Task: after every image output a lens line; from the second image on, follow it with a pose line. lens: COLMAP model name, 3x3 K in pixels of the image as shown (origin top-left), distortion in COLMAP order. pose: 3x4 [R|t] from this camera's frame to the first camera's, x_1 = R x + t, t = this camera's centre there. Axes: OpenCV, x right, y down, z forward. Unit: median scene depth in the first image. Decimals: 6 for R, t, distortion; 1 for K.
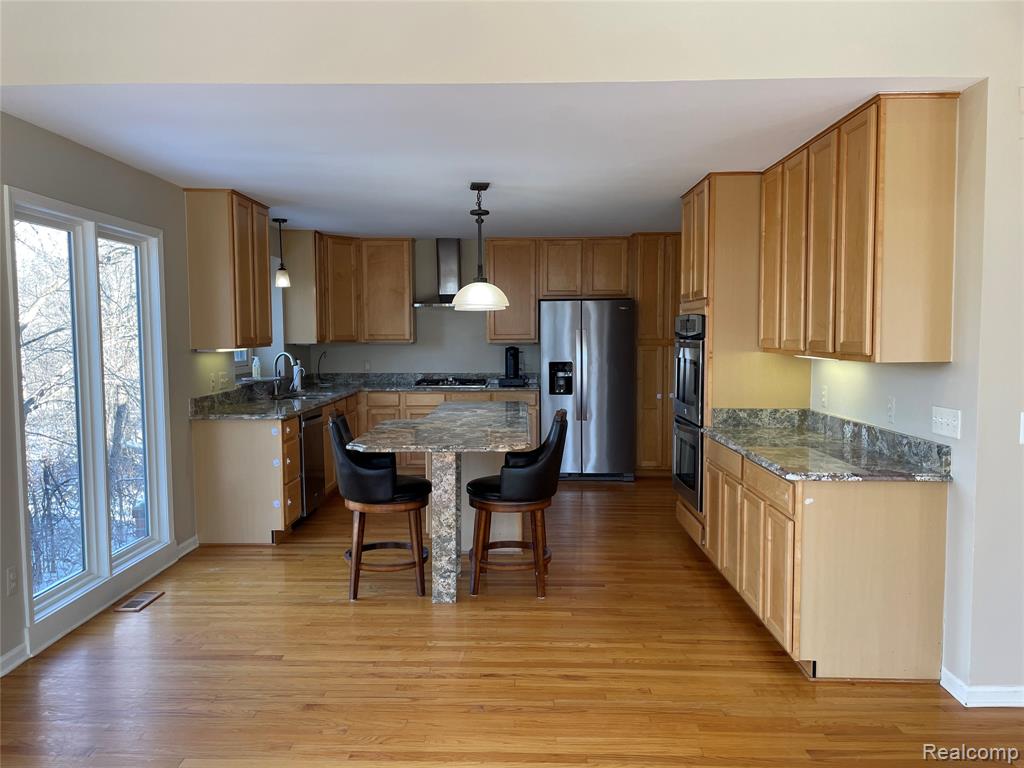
lens RADIAL K [[784.9, 0, 509.1], [0, 784.9, 383.3], [0, 0, 1]] dist [0.082552, -0.080340]
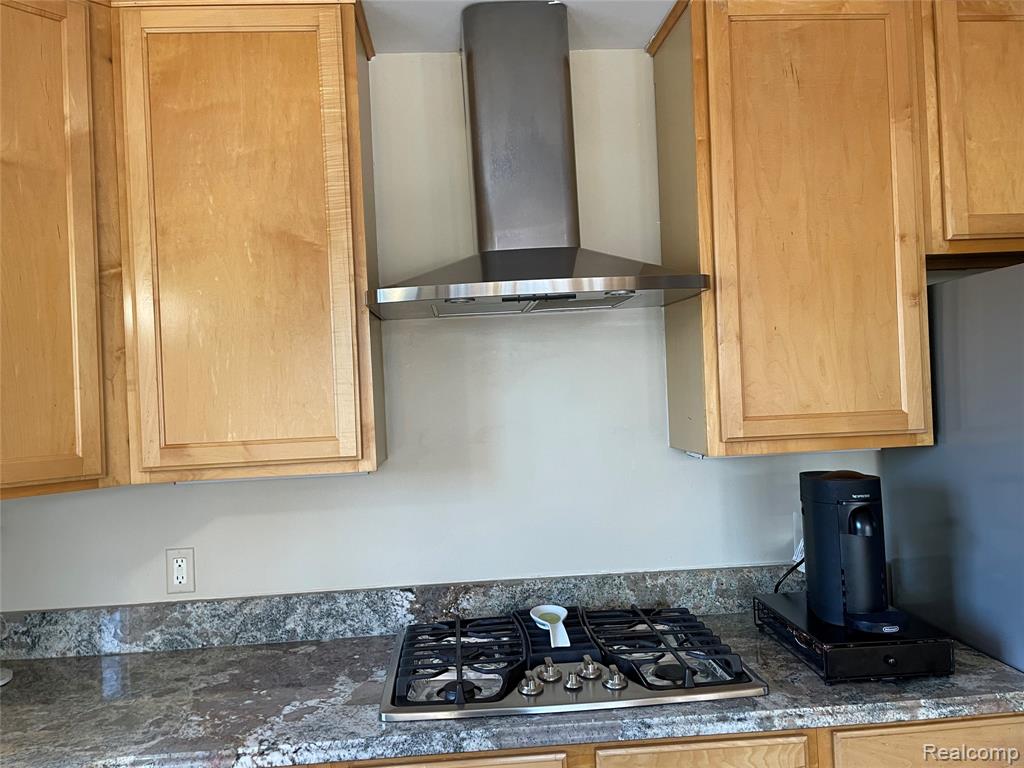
lens RADIAL K [[784.9, 0, 513.7], [0, 784.9, 386.2], [0, 0, 1]] dist [0.082552, -0.080340]
pose [[0.995316, -0.038324, 0.088750, -0.102898], [0.045403, 0.995826, -0.079177, -0.056944], [-0.085345, 0.082835, 0.992902, 0.781447]]
